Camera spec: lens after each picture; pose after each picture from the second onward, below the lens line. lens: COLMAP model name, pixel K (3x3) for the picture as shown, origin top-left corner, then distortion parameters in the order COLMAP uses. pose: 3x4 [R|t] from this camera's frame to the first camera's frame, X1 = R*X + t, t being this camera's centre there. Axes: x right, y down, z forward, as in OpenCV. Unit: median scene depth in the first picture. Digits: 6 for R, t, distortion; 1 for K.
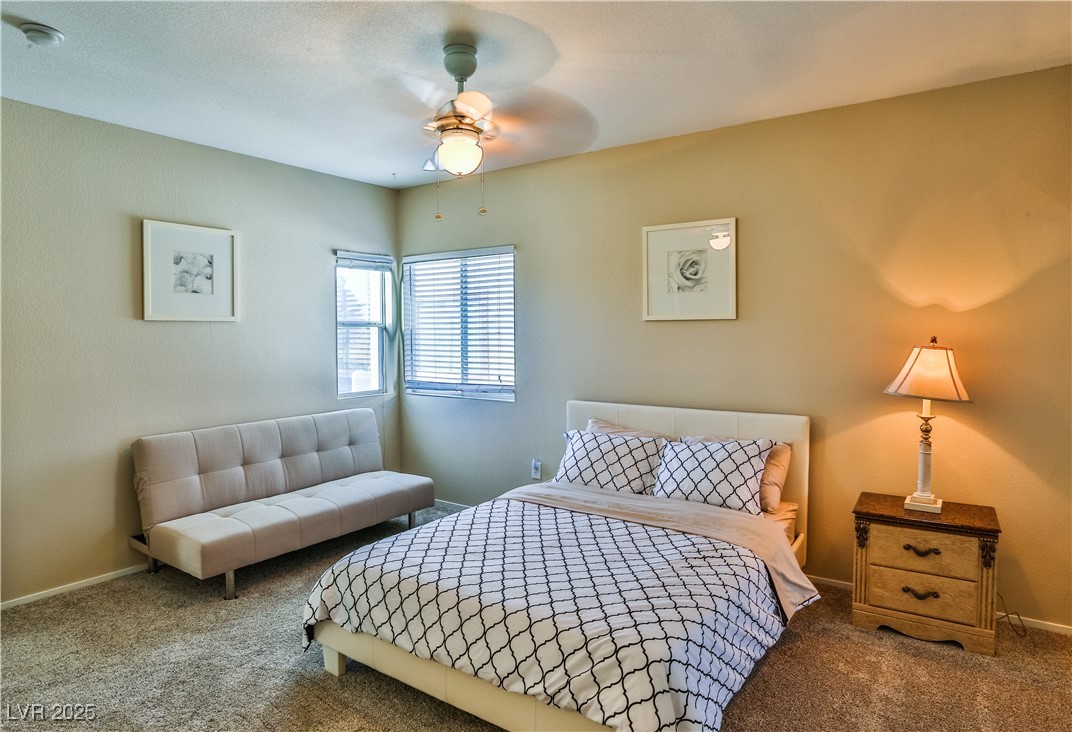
lens RADIAL K [[653.0, 0, 534.6], [0, 653.0, 363.7], [0, 0, 1]] dist [-0.000945, -0.000469]
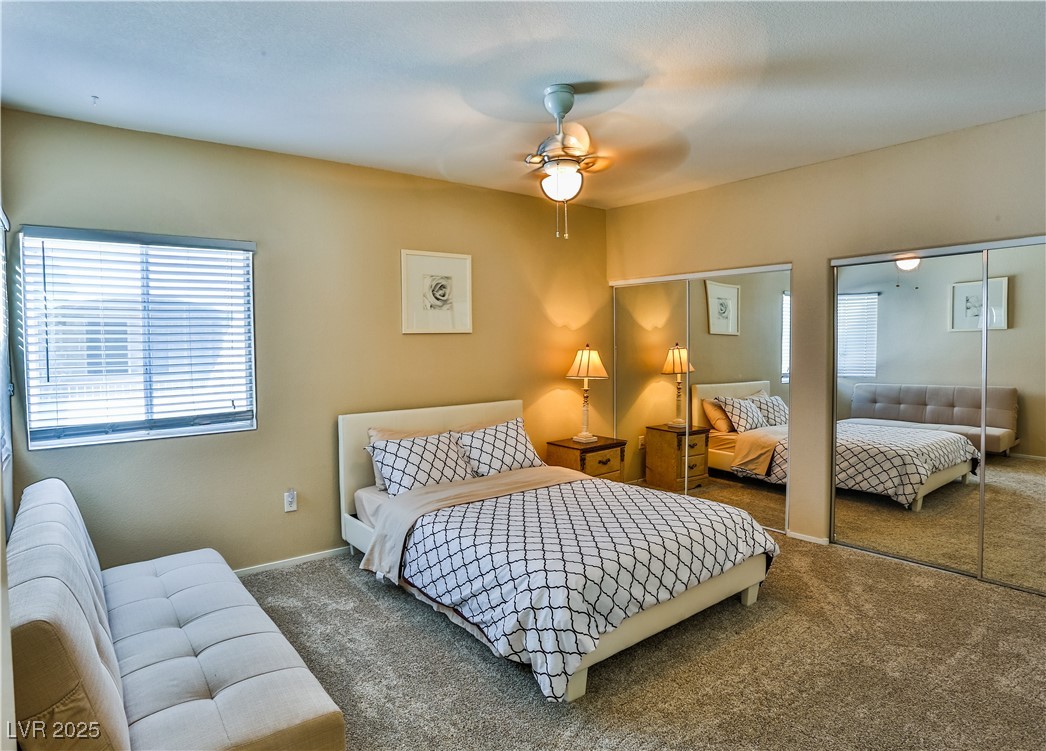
lens RADIAL K [[598.4, 0, 521.7], [0, 598.4, 371.7], [0, 0, 1]] dist [-0.000118, -0.000080]
pose [[0.304641, -0.056186, 0.950809, -0.777264], [0.057057, 0.997542, 0.040666, -0.032138], [-0.950757, 0.041862, 0.307098, 0.518449]]
